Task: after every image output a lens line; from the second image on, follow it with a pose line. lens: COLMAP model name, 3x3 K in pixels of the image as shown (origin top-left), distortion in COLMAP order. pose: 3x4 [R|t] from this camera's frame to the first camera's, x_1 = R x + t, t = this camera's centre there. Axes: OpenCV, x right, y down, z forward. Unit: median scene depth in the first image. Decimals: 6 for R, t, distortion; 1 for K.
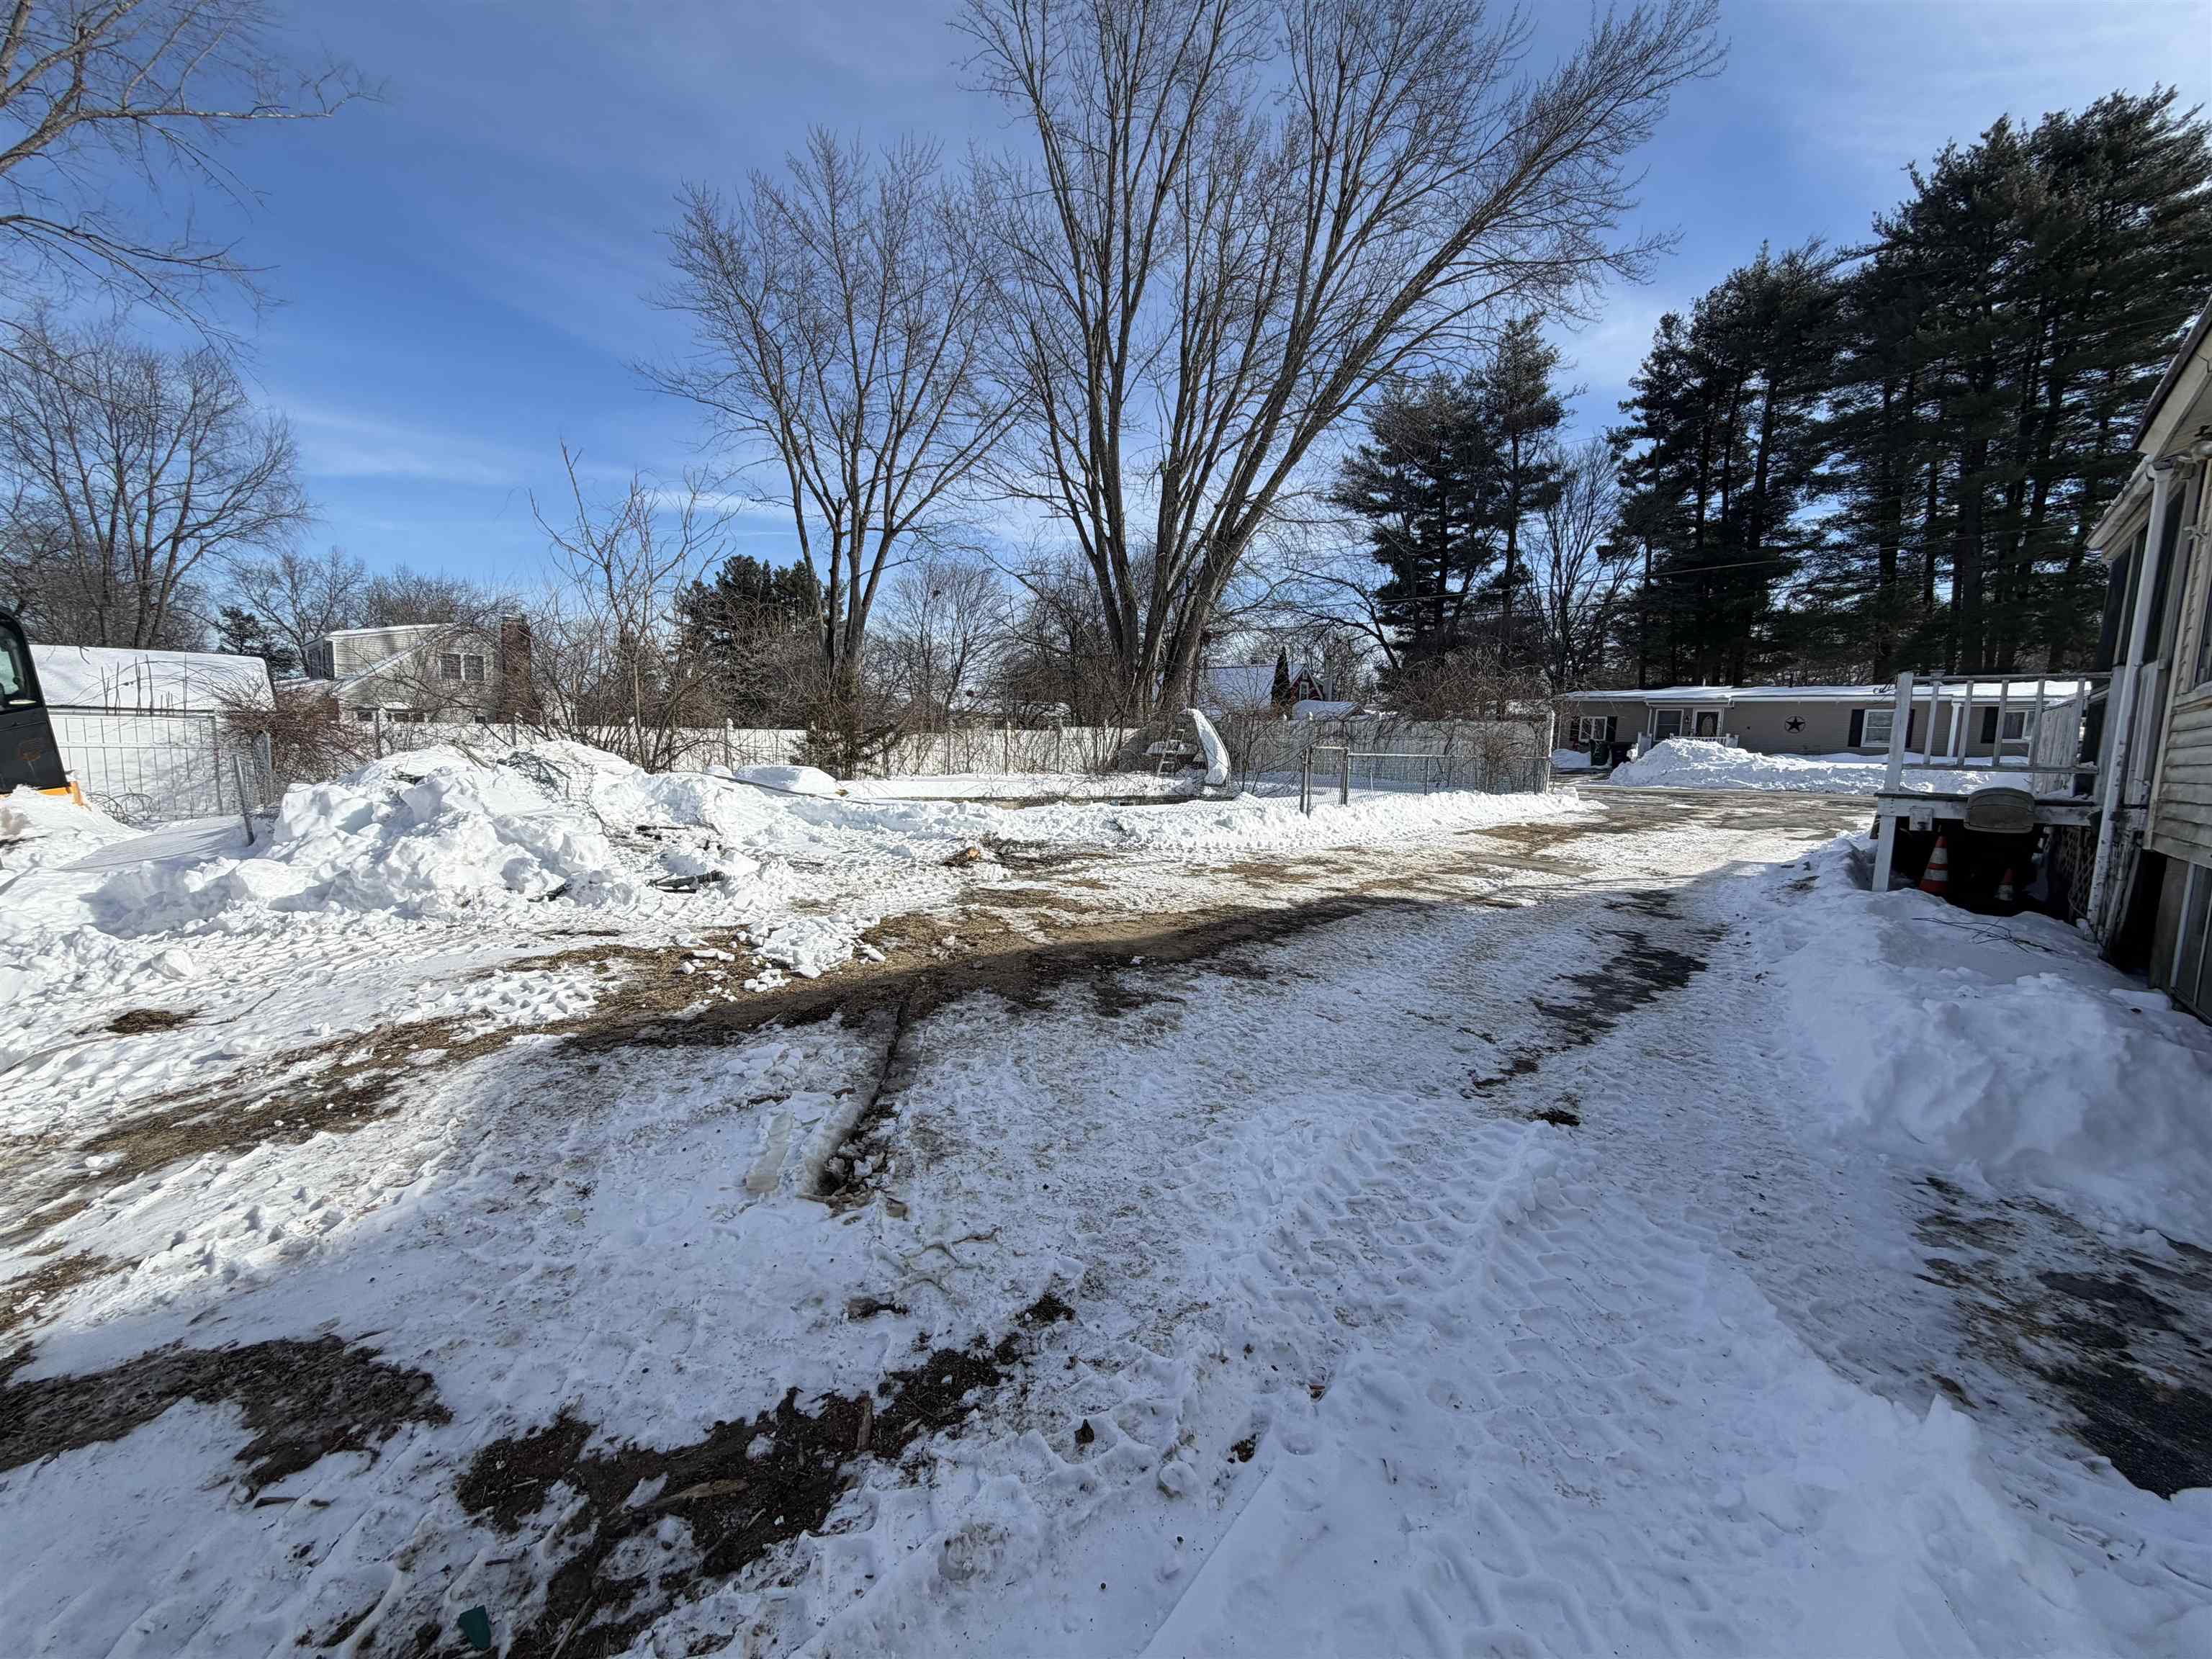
lens RADIAL K [[876.0, 0, 1099.4], [0, 876.0, 829.2], [0, 0, 1]] dist [-0.000431, -0.000060]
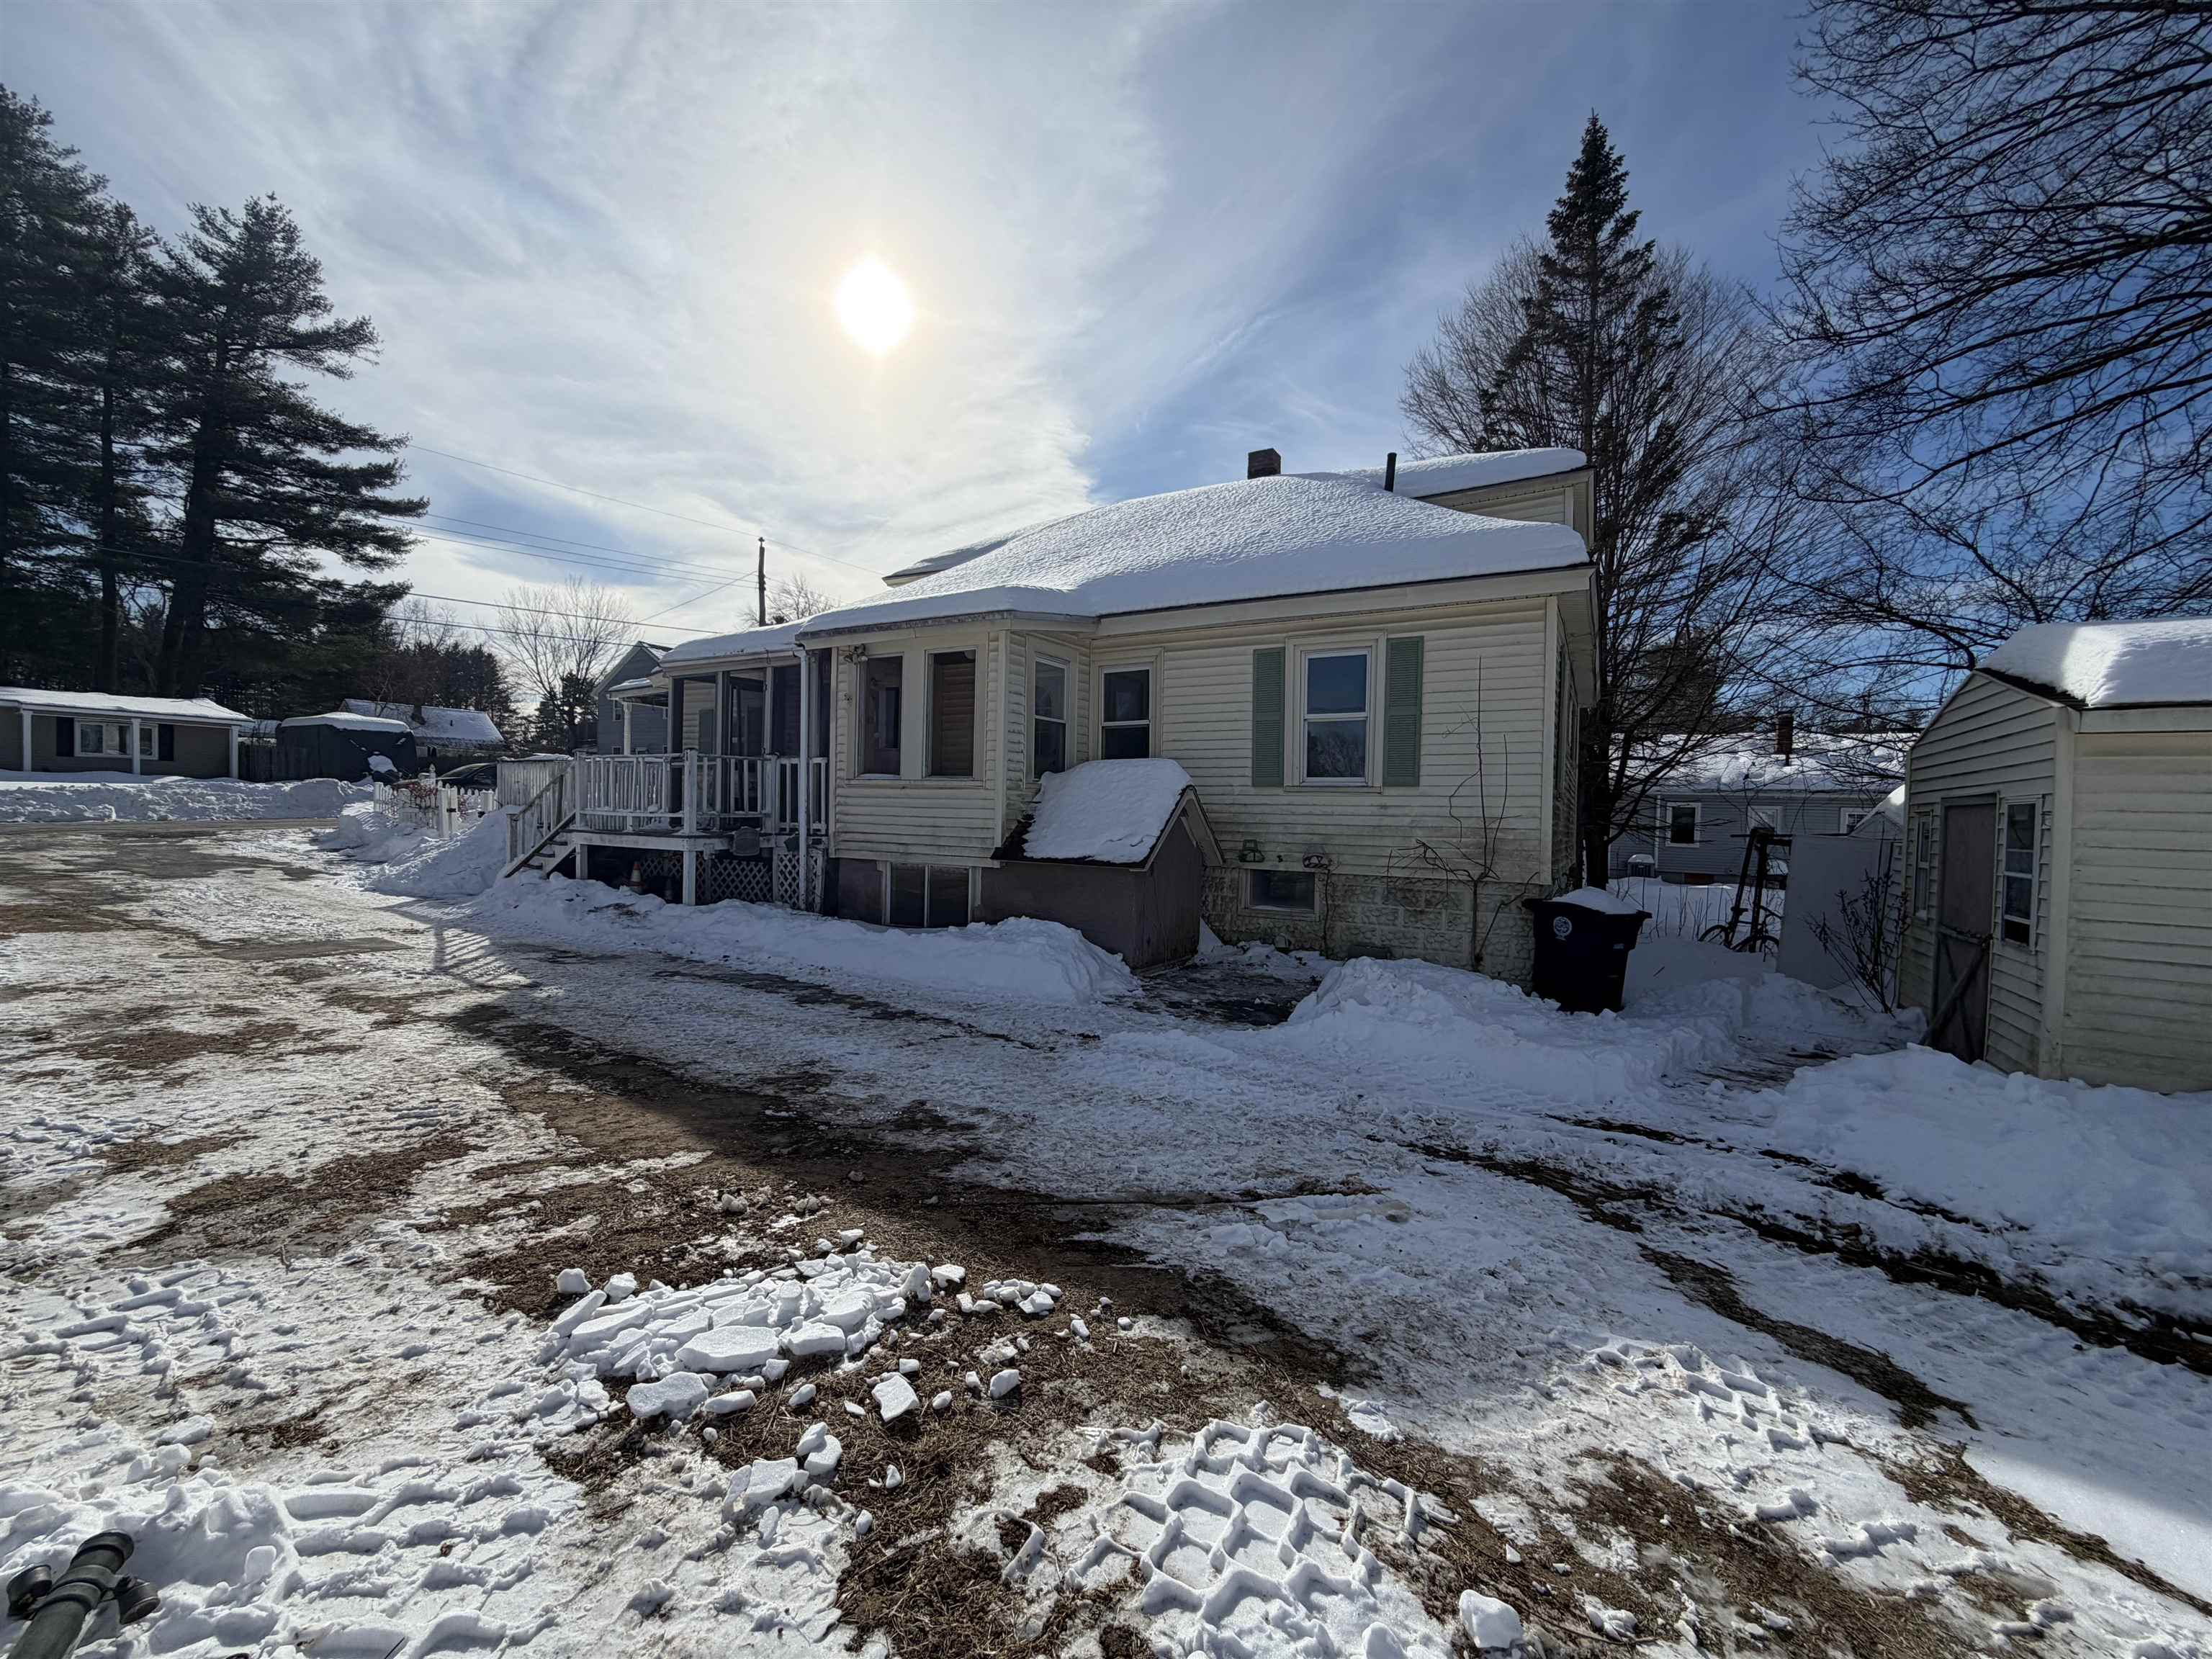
lens RADIAL K [[876.0, 0, 1099.4], [0, 876.0, 829.2], [0, 0, 1]] dist [-0.000431, -0.000060]
pose [[-0.218858, -0.071360, 0.973144, -1.281788], [0.069310, 0.993666, 0.088452, -0.263920], [-0.973292, 0.086807, -0.212526, 1.393063]]
